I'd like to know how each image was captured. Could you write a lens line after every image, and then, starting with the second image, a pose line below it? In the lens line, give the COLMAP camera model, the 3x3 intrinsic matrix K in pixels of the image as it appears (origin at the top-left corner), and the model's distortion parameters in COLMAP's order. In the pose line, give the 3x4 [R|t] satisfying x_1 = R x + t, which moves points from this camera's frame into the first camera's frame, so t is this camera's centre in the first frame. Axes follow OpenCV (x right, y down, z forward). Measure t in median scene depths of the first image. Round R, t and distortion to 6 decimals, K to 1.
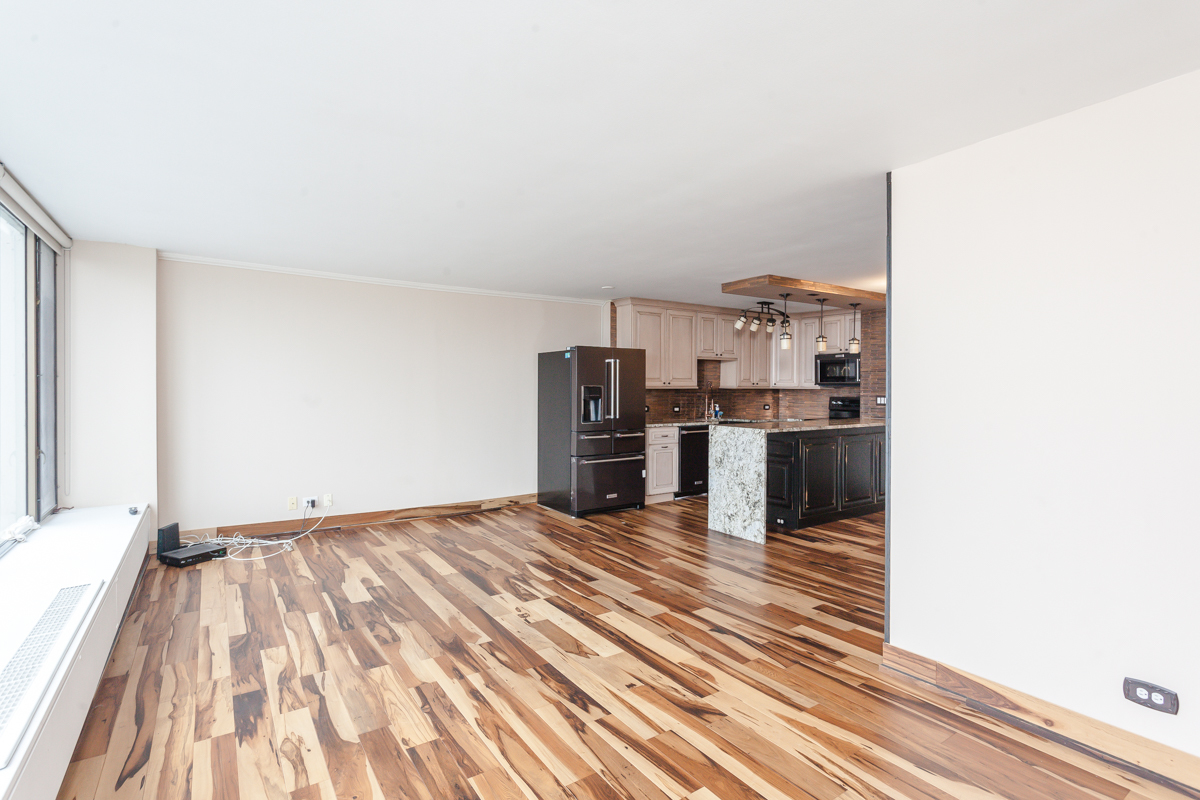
lens RADIAL K [[575.5, 0, 605.1], [0, 575.5, 398.7], [0, 0, 1]] dist [-0.000232, 0.000484]
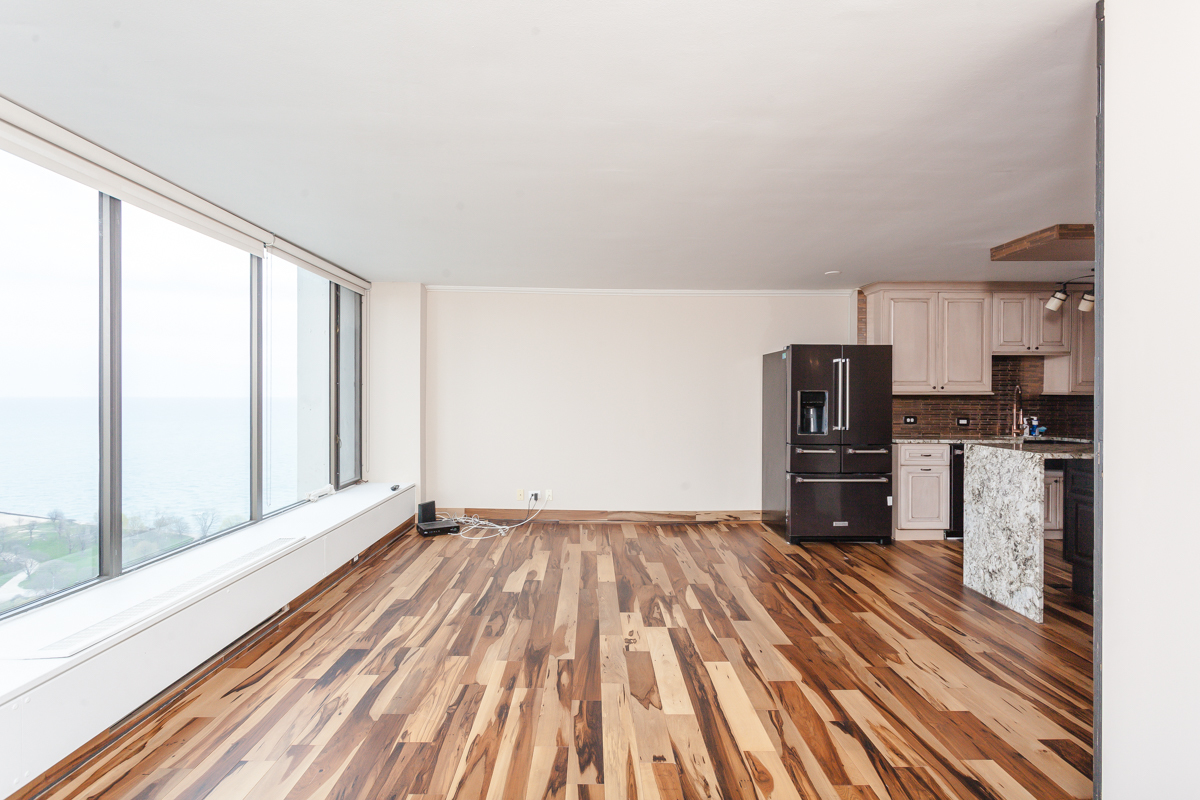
lens RADIAL K [[575.5, 0, 596.7], [0, 575.5, 397.4], [0, 0, 1]] dist [-0.000232, 0.000484]
pose [[0.831236, 0.004082, -0.555904, 0.273708], [-0.012672, 0.999852, -0.011605, 0.002270], [0.555775, 0.016691, 0.831165, 0.179196]]
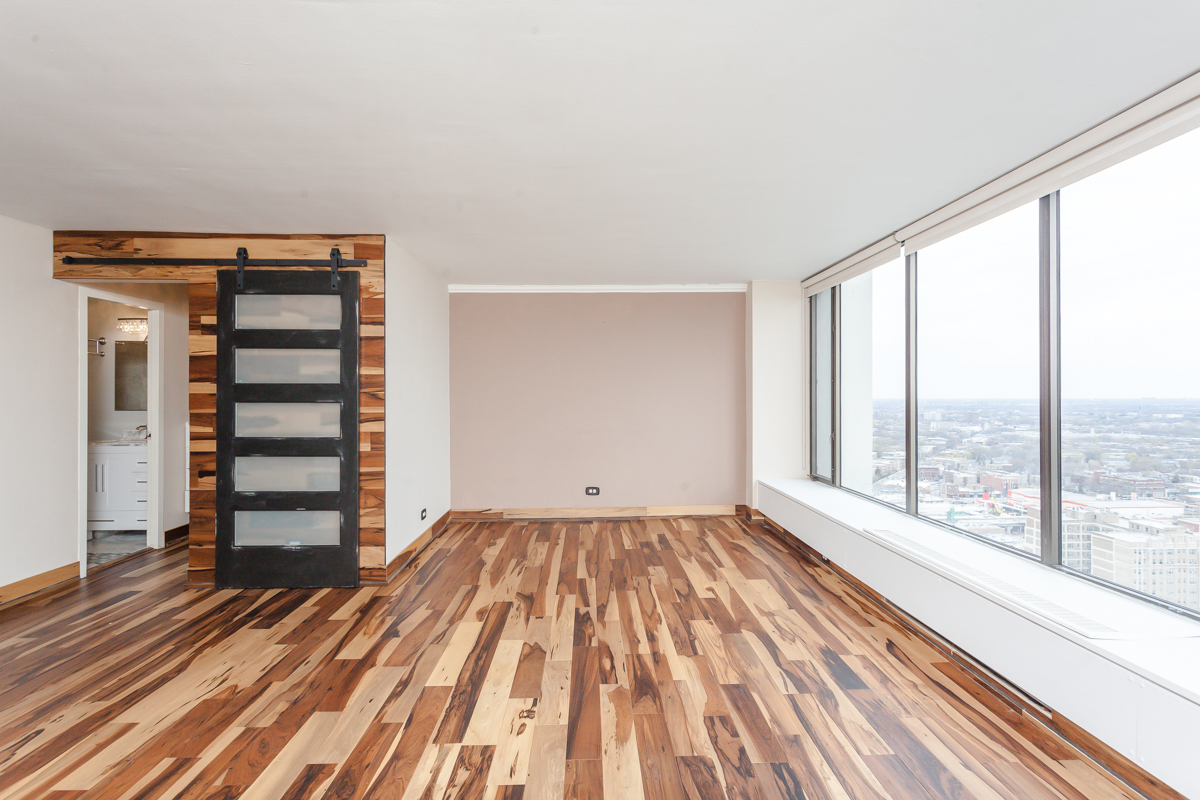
lens RADIAL K [[575.5, 0, 593.2], [0, 575.5, 394.5], [0, 0, 1]] dist [-0.000232, 0.000484]
pose [[-0.831333, 0.003161, 0.555766, -0.501520], [0.010987, 0.999882, 0.010747, -0.005857], [-0.555666, 0.015041, -0.831269, 1.301960]]
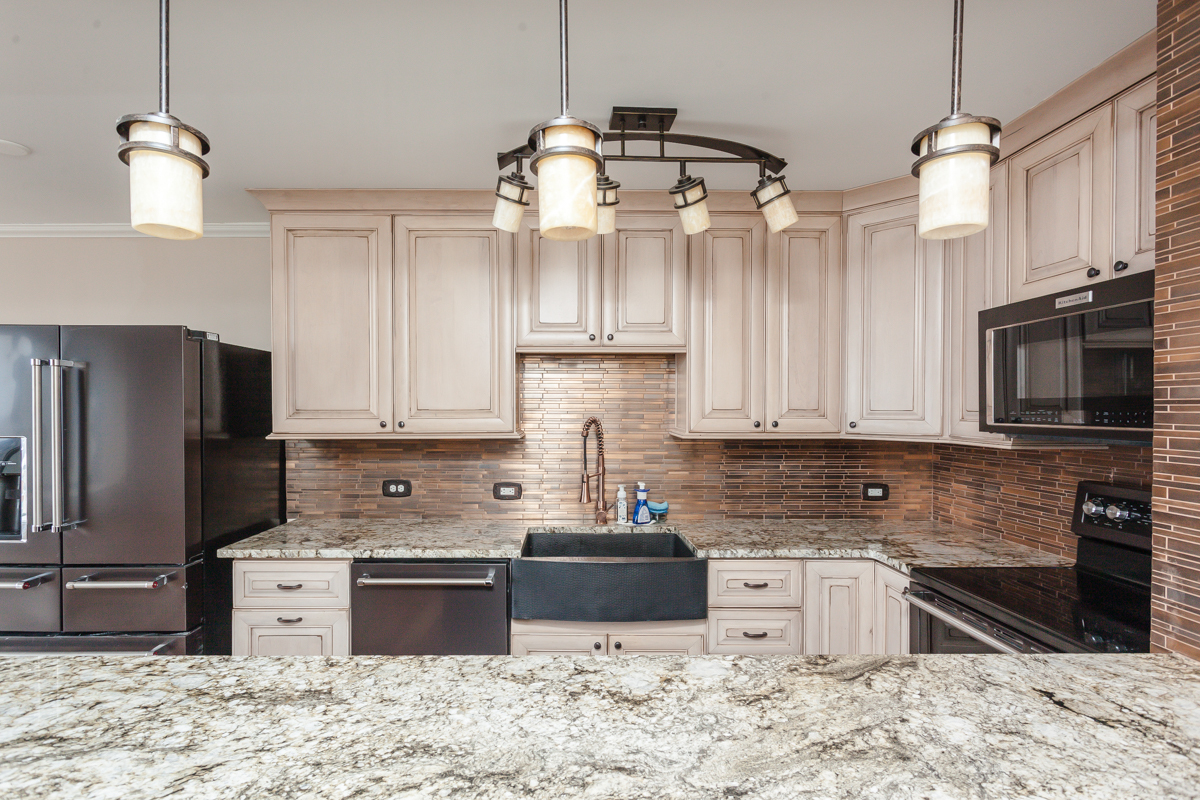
lens RADIAL K [[575.5, 0, 584.0], [0, 575.5, 415.7], [0, 0, 1]] dist [-0.000232, 0.000484]
pose [[0.829366, 0.005449, -0.558679, 0.706309], [-0.012706, 0.999878, -0.009110, -0.053144], [0.558561, 0.014654, 0.829334, 1.357836]]
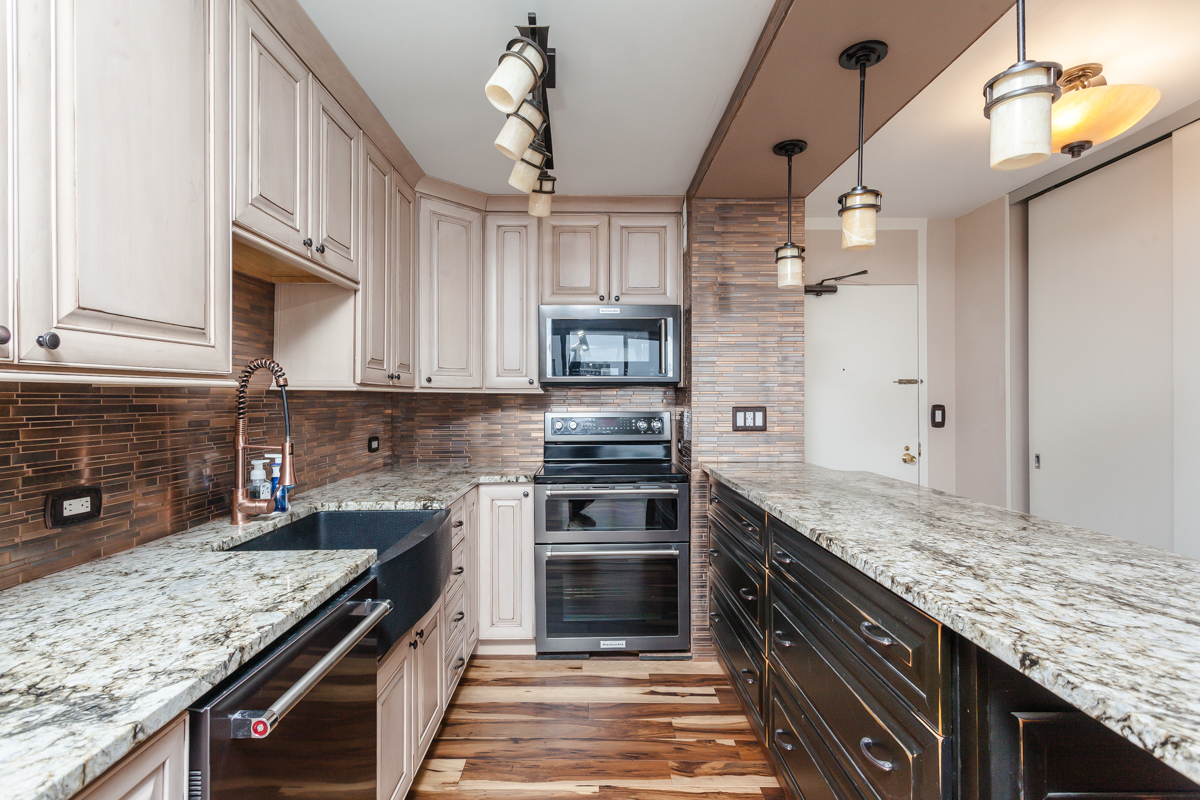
lens RADIAL K [[575.5, 0, 593.2], [0, 575.5, 396.8], [0, 0, 1]] dist [-0.000232, 0.000484]
pose [[0.568682, -0.000654, 0.822557, 0.132582], [0.020908, 0.999688, -0.013660, -0.017262], [-0.822292, 0.024966, 0.568518, 1.463134]]
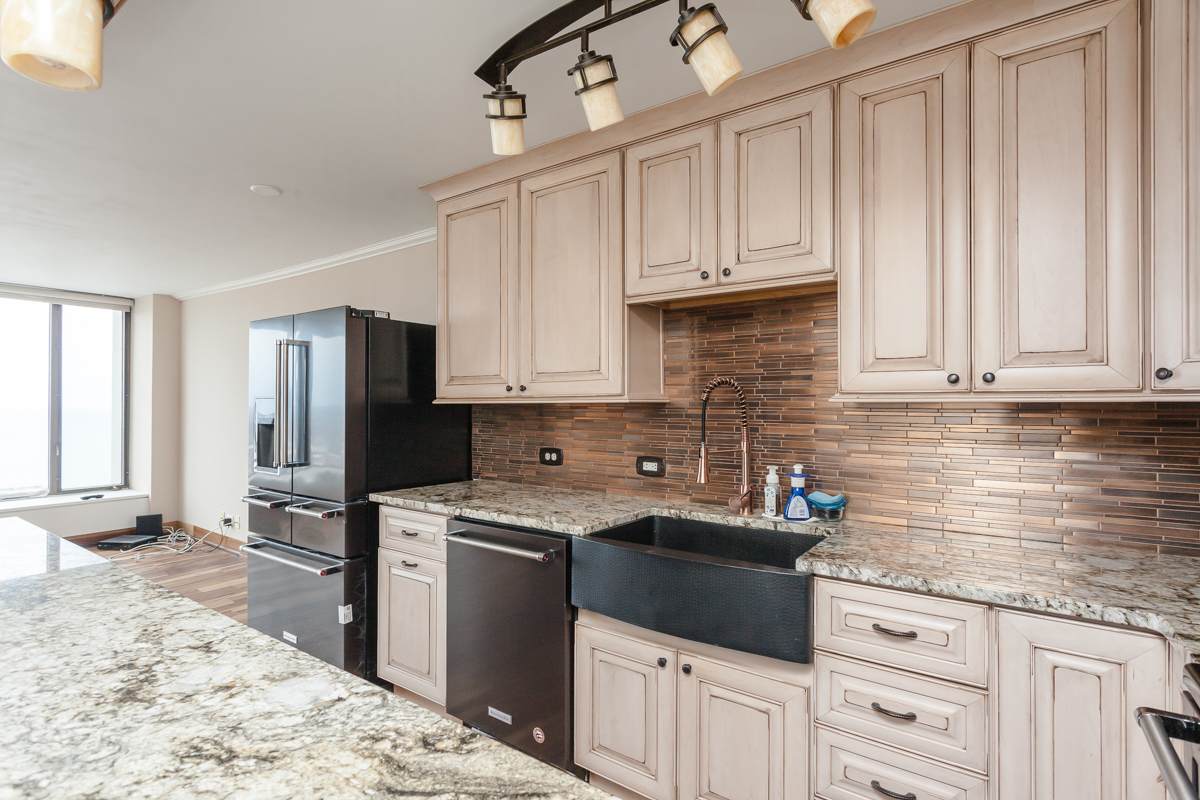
lens RADIAL K [[575.5, 0, 611.2], [0, 575.5, 401.0], [0, 0, 1]] dist [-0.000232, 0.000484]
pose [[0.356109, -0.007123, -0.934417, 0.798053], [-0.022539, 0.999615, -0.016209, -0.024816], [0.934173, 0.026833, 0.355811, 1.634126]]
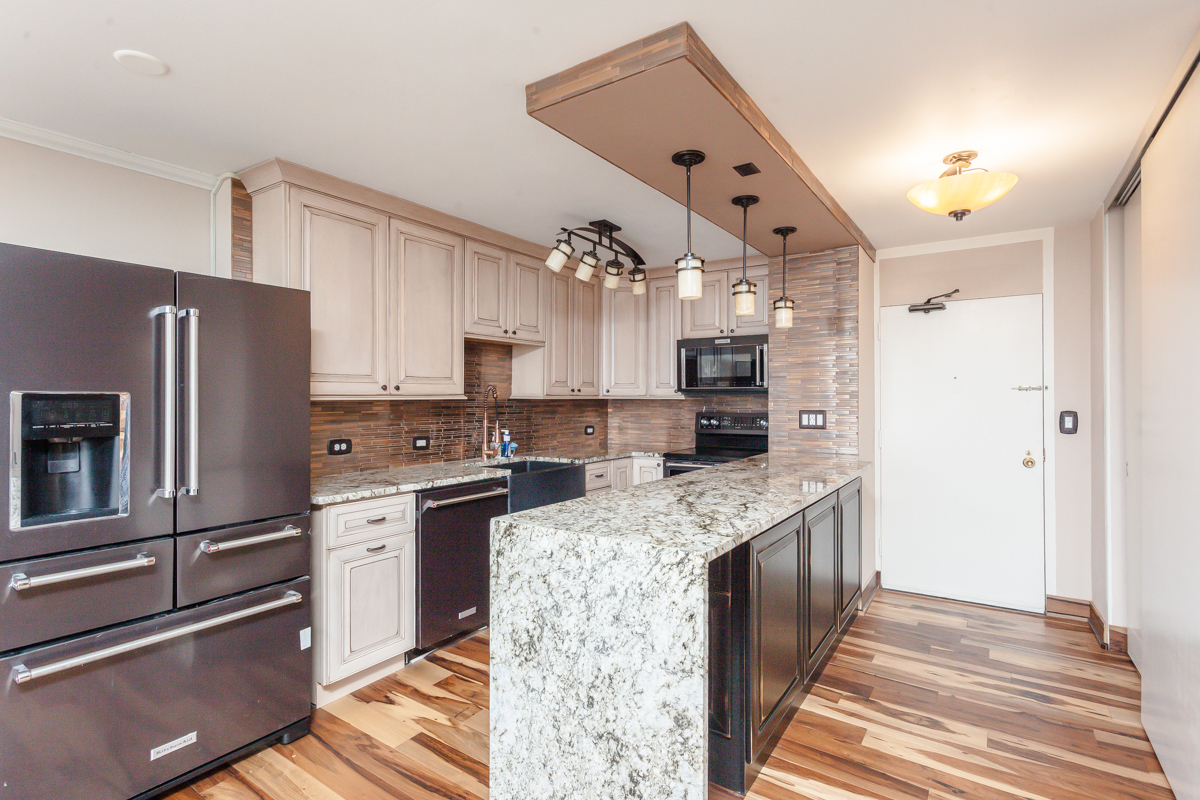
lens RADIAL K [[575.5, 0, 602.7], [0, 575.5, 397.0], [0, 0, 1]] dist [-0.000232, 0.000484]
pose [[0.931113, -0.000987, 0.364729, 0.171586], [0.009124, 0.999746, -0.020588, -0.016208], [-0.364616, 0.022497, 0.930886, 0.956491]]
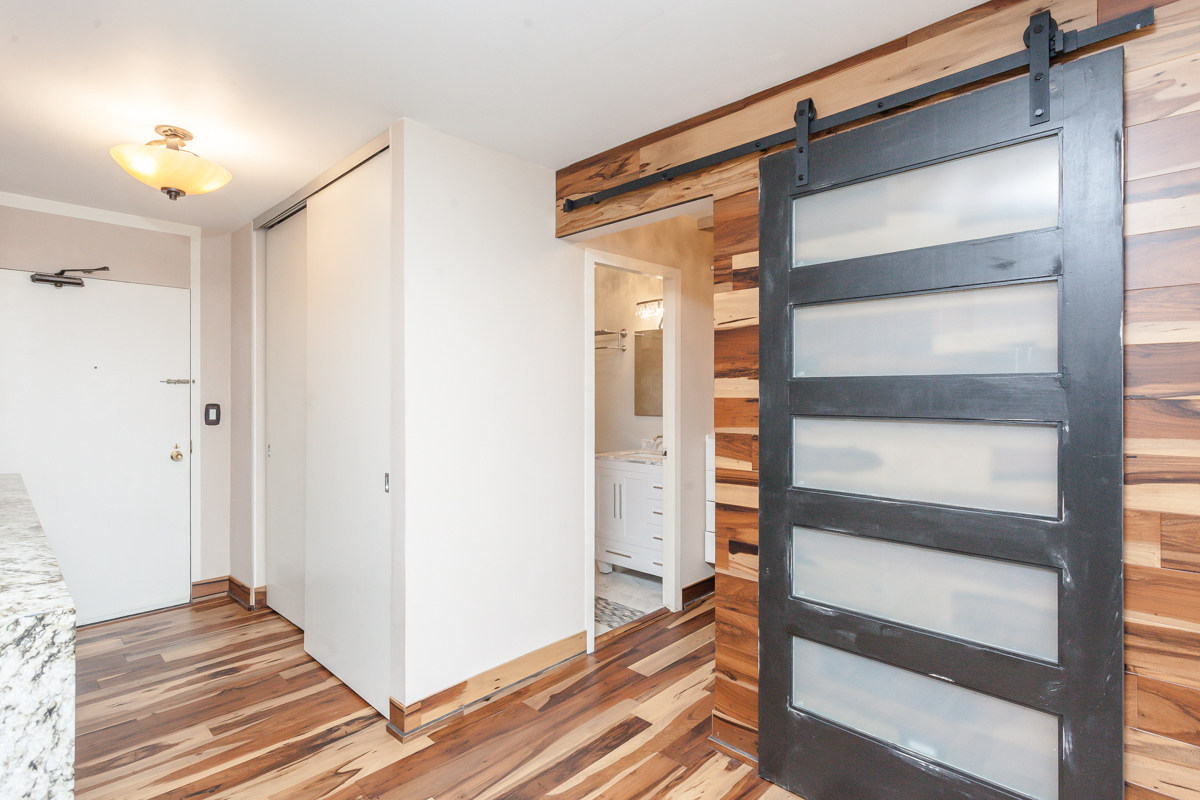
lens RADIAL K [[575.5, 0, 613.0], [0, 575.5, 398.0], [0, 0, 1]] dist [-0.000232, 0.000484]
pose [[-0.212263, -0.002578, 0.977209, 0.091703], [0.018680, 0.999803, 0.006695, -0.009986], [-0.977034, 0.019676, -0.212173, 1.083415]]
